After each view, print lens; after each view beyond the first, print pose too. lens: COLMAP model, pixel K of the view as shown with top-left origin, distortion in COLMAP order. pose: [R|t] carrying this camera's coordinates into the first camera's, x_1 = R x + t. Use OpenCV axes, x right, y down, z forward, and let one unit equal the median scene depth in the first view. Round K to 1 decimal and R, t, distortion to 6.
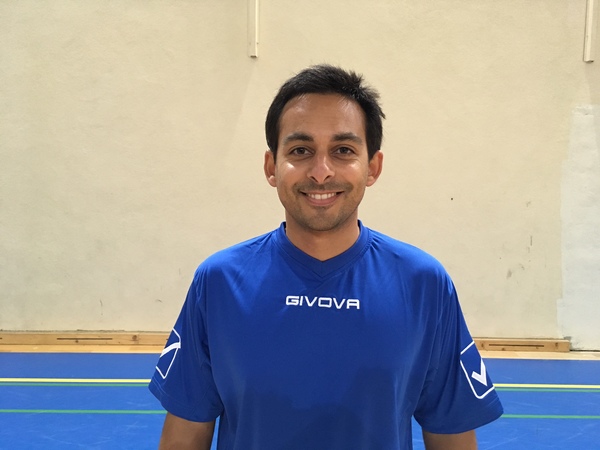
lens RADIAL K [[559.4, 0, 302.5], [0, 559.4, 225.9], [0, 0, 1]] dist [0.000037, -0.008072]
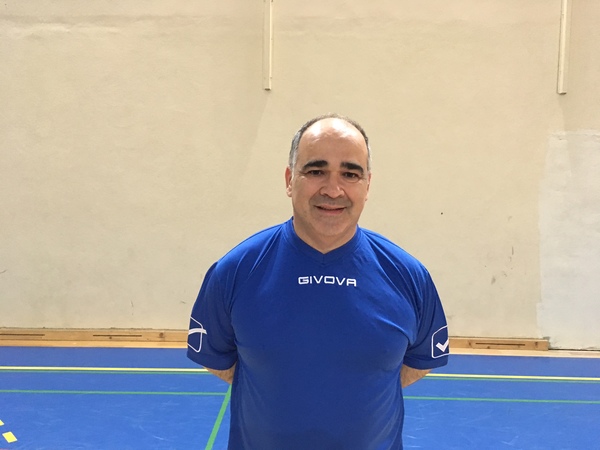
lens RADIAL K [[564.0, 0, 300.0], [0, 564.0, 225.0], [0, 0, 1]] dist [0.004364, -0.011518]
pose [[0.999928, 0.003236, -0.011530, -0.006851], [-0.003577, 0.999553, -0.029677, 0.010374], [0.011429, 0.029716, 0.999493, -0.147384]]
